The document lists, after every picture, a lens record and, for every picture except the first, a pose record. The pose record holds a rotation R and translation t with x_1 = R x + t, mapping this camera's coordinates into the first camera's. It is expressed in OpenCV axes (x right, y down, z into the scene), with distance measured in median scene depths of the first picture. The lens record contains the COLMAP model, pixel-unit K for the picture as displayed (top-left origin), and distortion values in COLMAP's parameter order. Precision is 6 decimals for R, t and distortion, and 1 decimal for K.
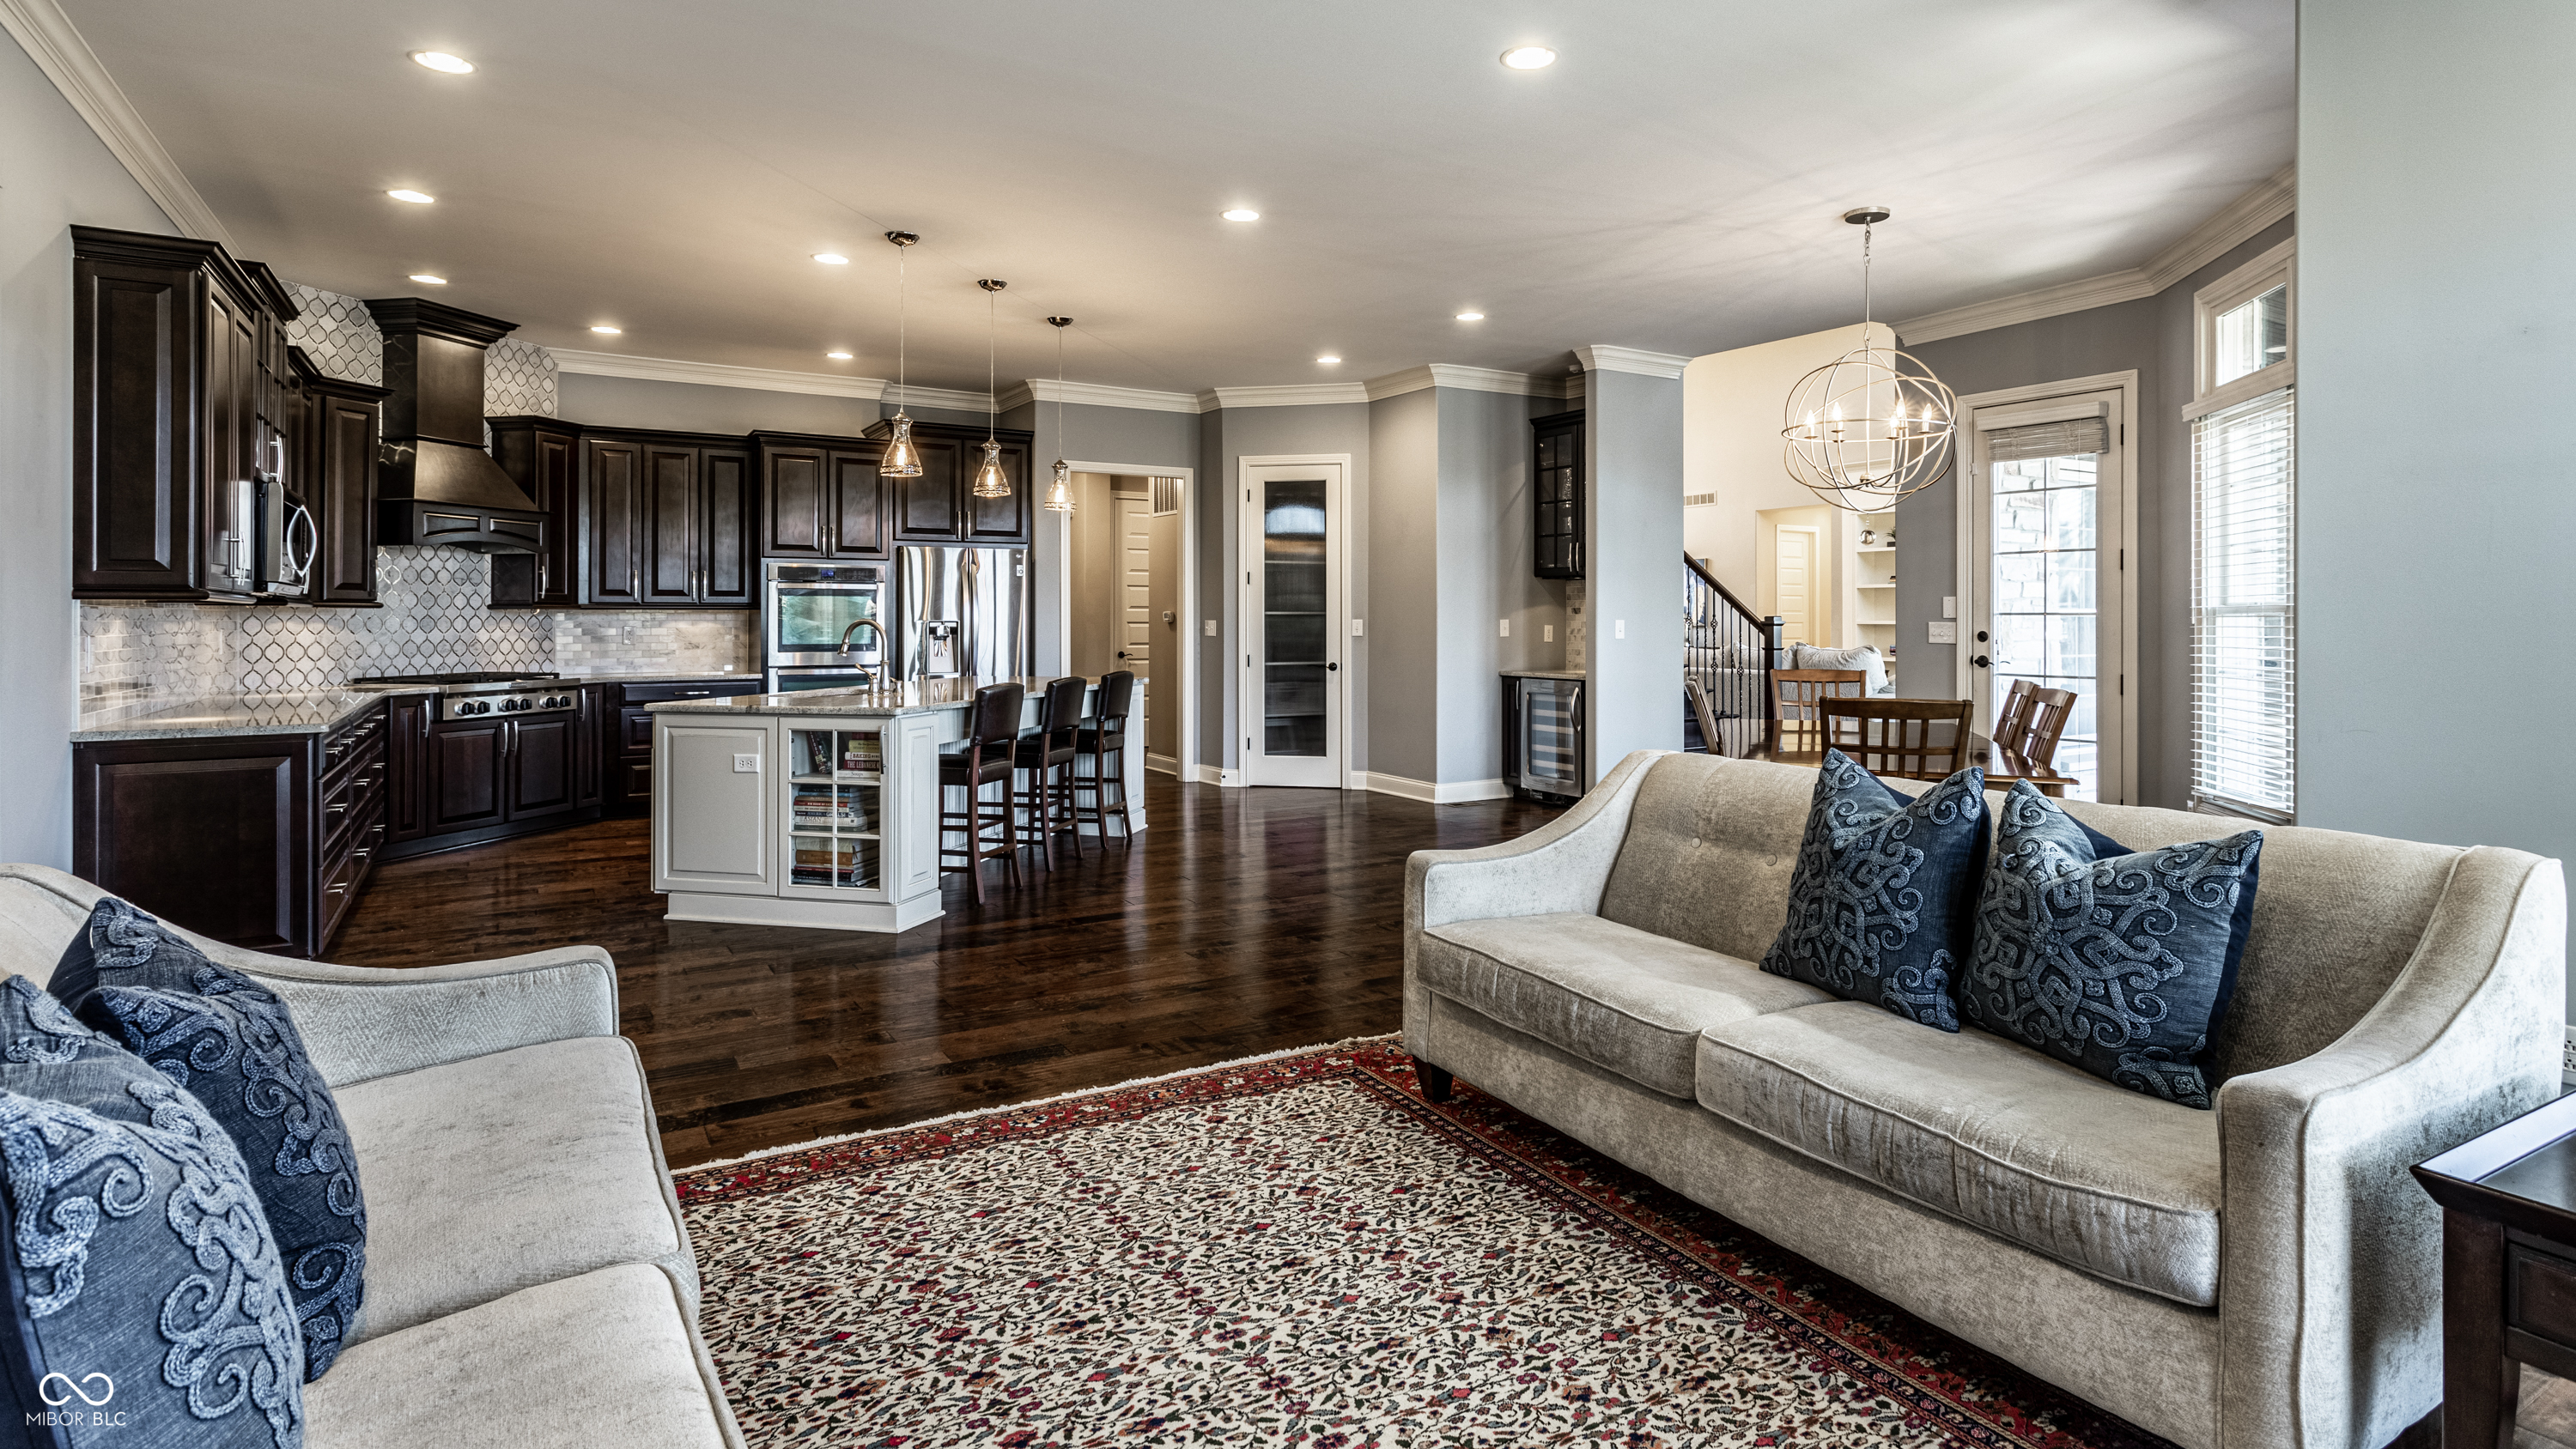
lens RADIAL K [[1307.7, 0, 1311.8], [0, 1307.7, 611.0], [0, 0, 1]] dist [0.002300, 0.001468]
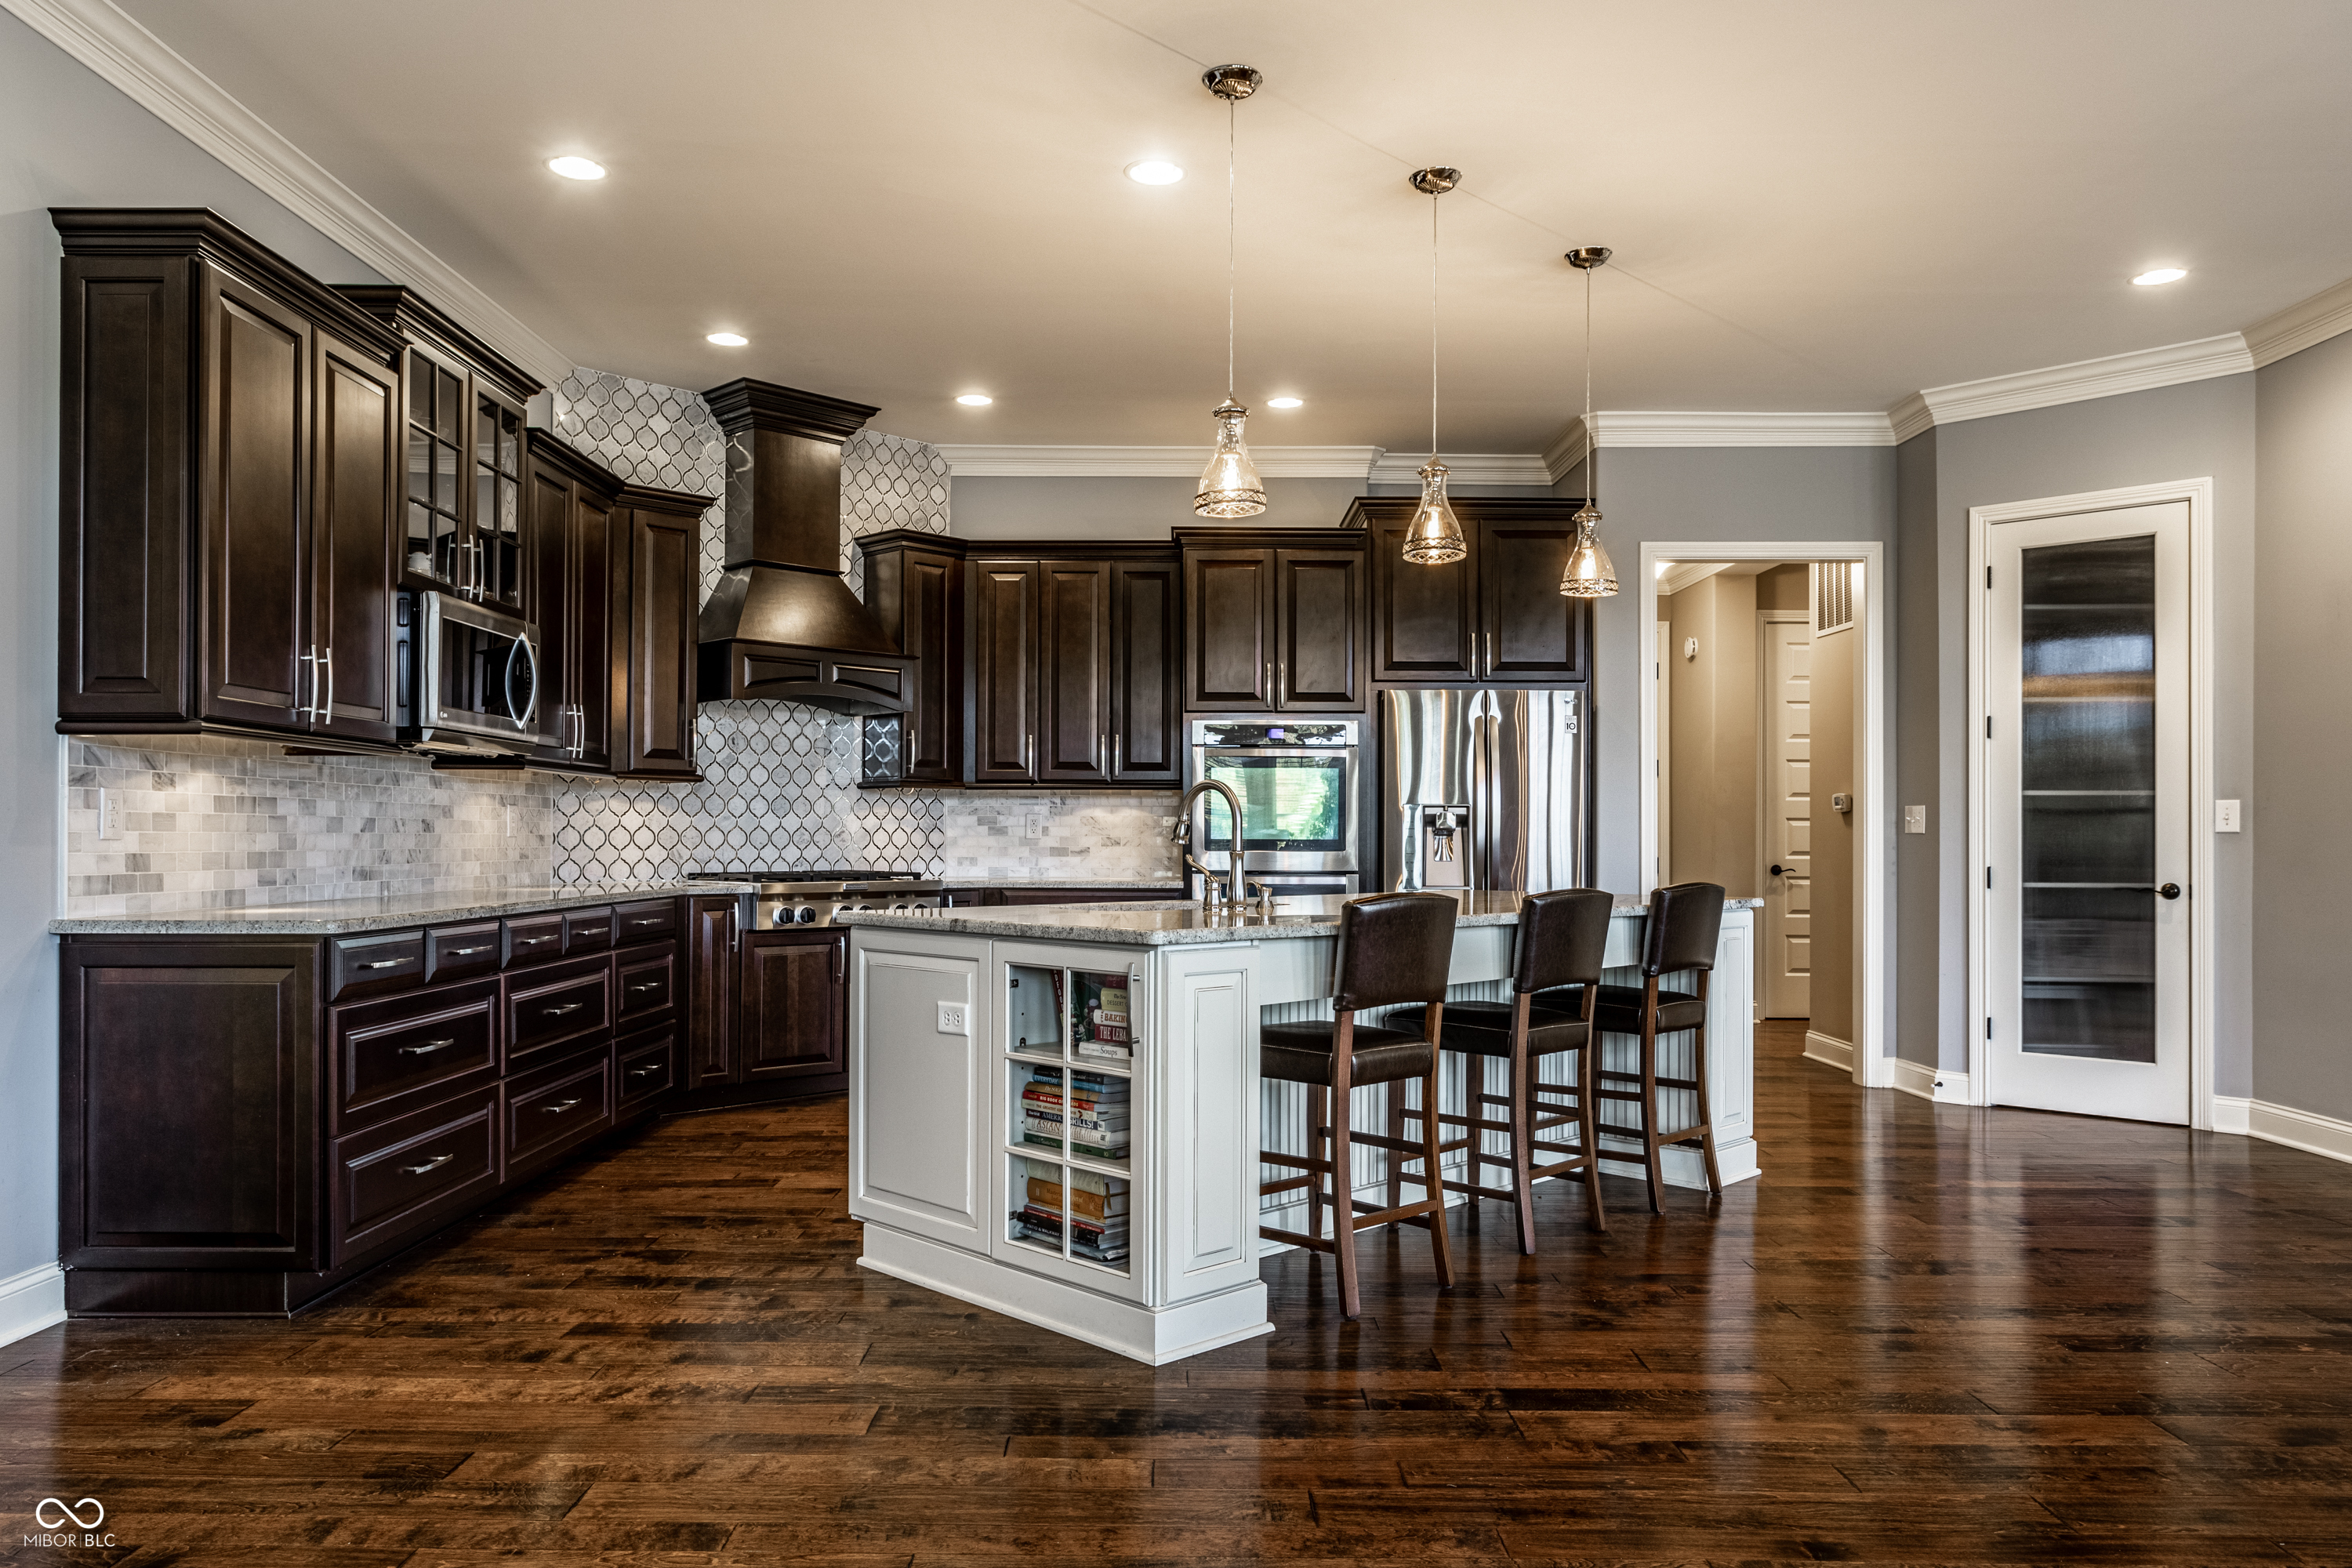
lens RADIAL K [[1595.2, 0, 1146.1], [0, 1595.2, 825.5], [0, 0, 1]] dist [-0.001597, 0.001943]
pose [[0.846814, -0.000724, -0.531889, 0.011226], [-0.000468, 0.999998, -0.002106, 0.024159], [0.531889, 0.002032, 0.846812, 0.328003]]
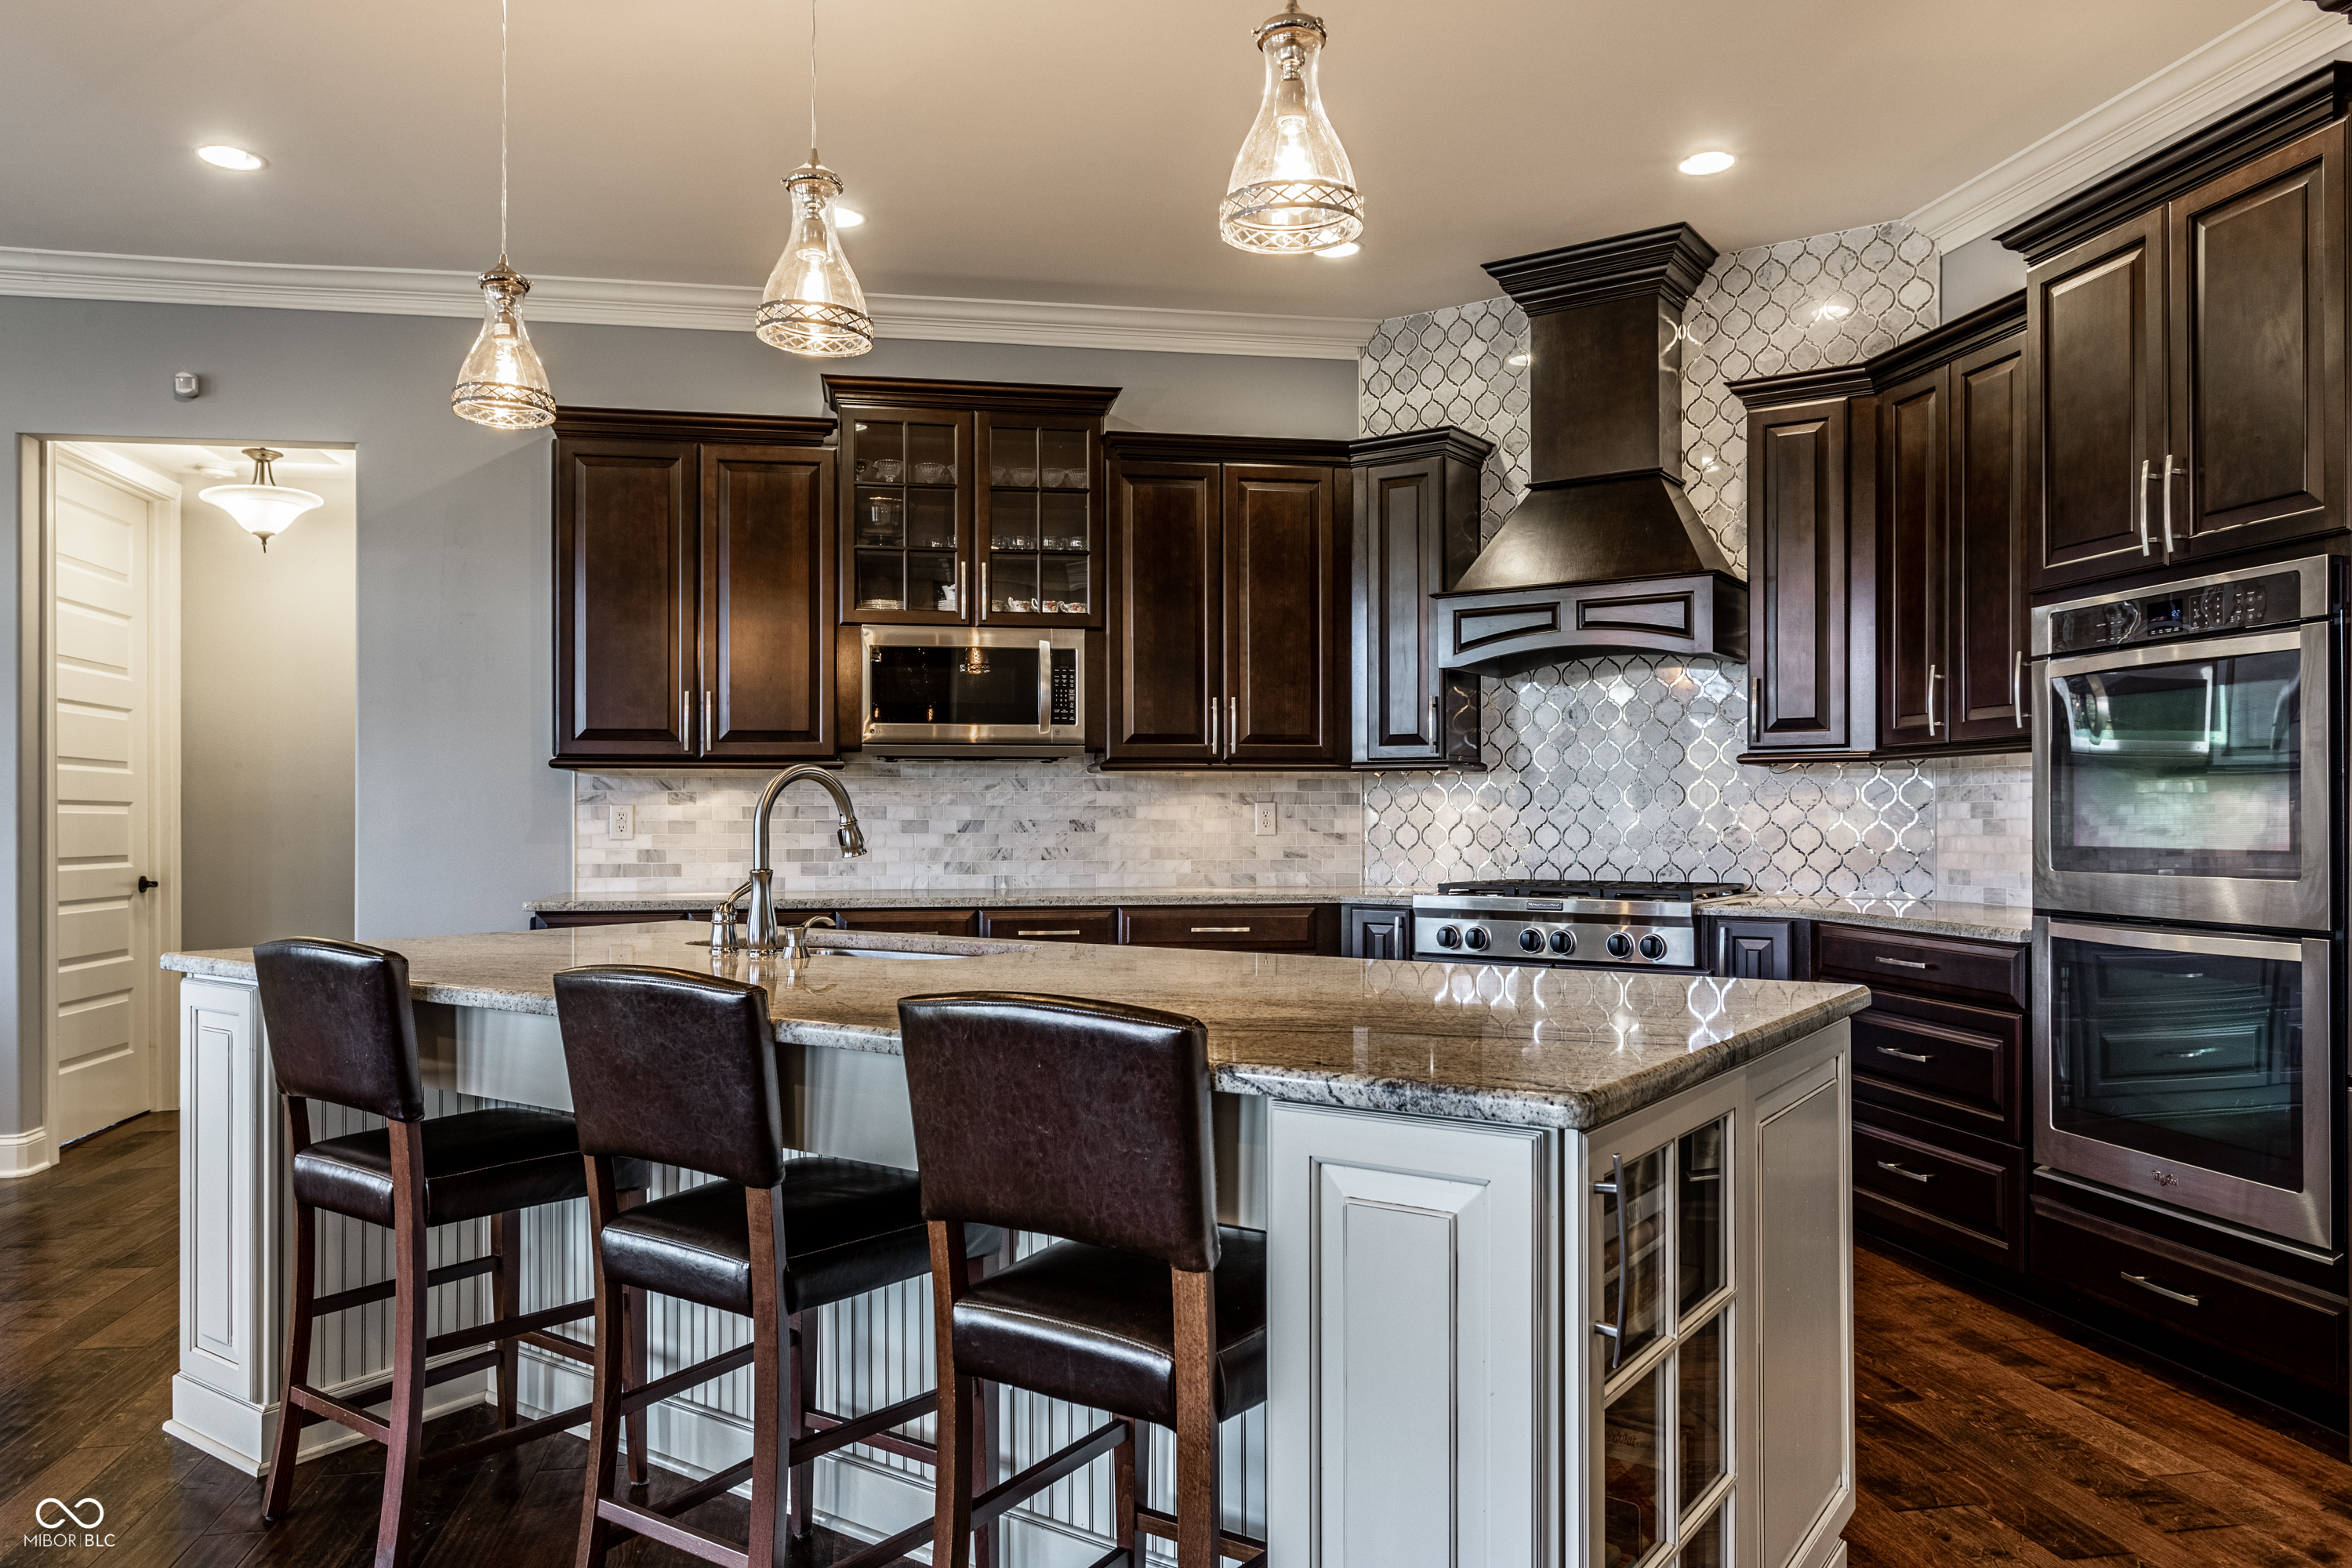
lens RADIAL K [[1594.8, 0, 1176.4], [0, 1594.8, 806.9], [0, 0, 1]] dist [-0.004879, 0.001161]
pose [[-0.357153, -0.004769, -0.934034, 0.065646], [0.007809, 0.999937, -0.008091, 0.020258], [0.934013, -0.010183, -0.357093, 1.107142]]
